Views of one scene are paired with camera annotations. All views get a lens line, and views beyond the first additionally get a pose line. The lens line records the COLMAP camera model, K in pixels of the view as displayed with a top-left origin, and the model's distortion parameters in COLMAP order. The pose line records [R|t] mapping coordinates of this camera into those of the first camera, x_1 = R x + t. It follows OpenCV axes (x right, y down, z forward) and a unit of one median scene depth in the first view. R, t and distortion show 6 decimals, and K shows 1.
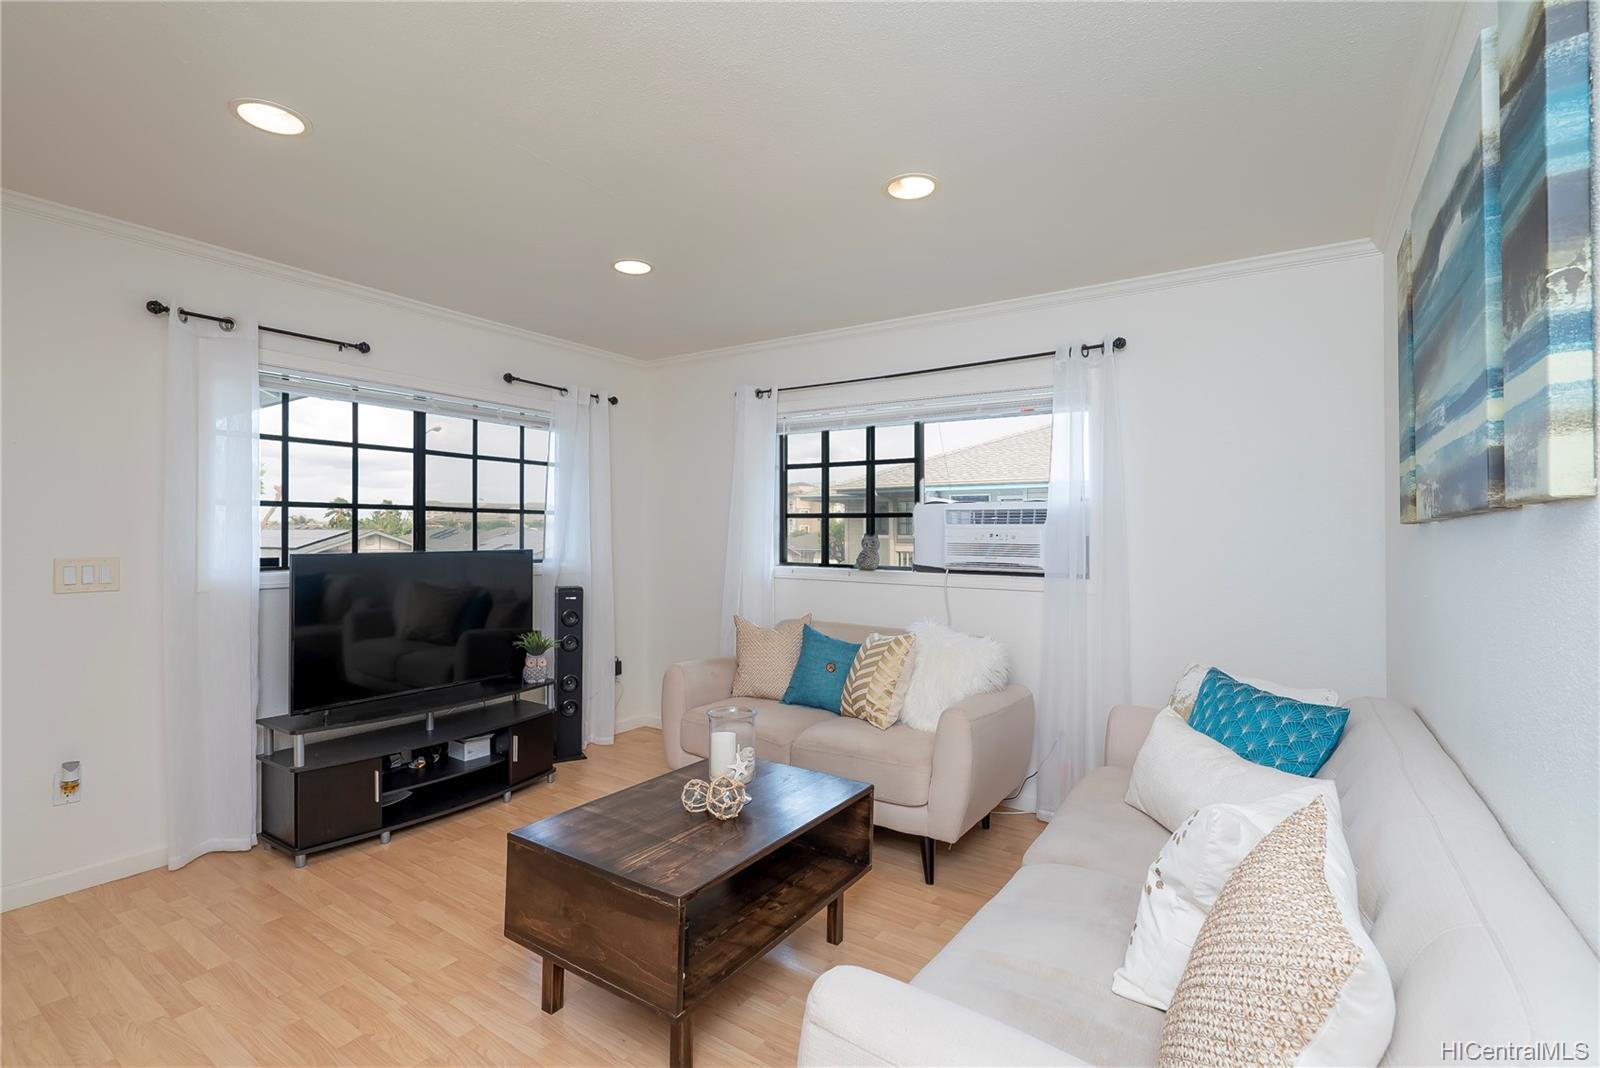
lens RADIAL K [[728.3, 0, 804.7], [0, 728.3, 532.6], [0, 0, 1]] dist [0.000451, 0.000369]
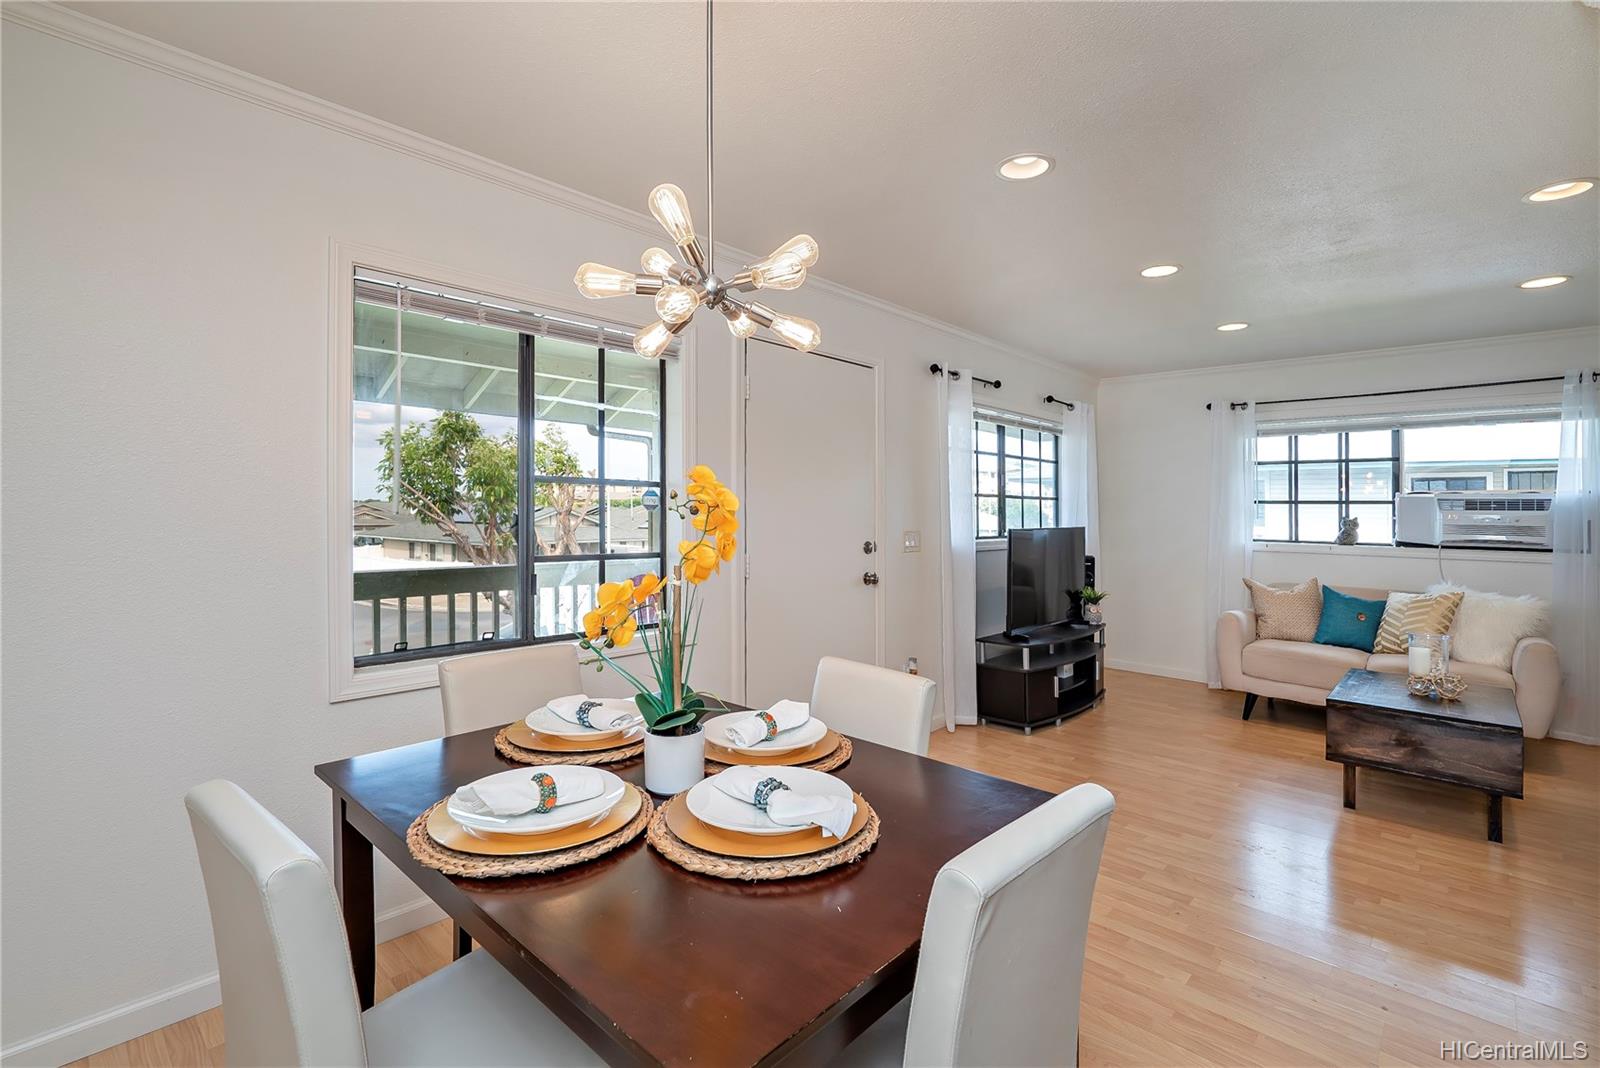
lens RADIAL K [[736.7, 0, 801.4], [0, 736.7, 510.5], [0, 0, 1]] dist [-0.001089, 0.000217]
pose [[0.989334, 0.006231, -0.145533, -0.783243], [-0.005808, 0.999978, 0.003329, -0.010106], [0.145550, -0.002448, 0.989348, -0.486722]]
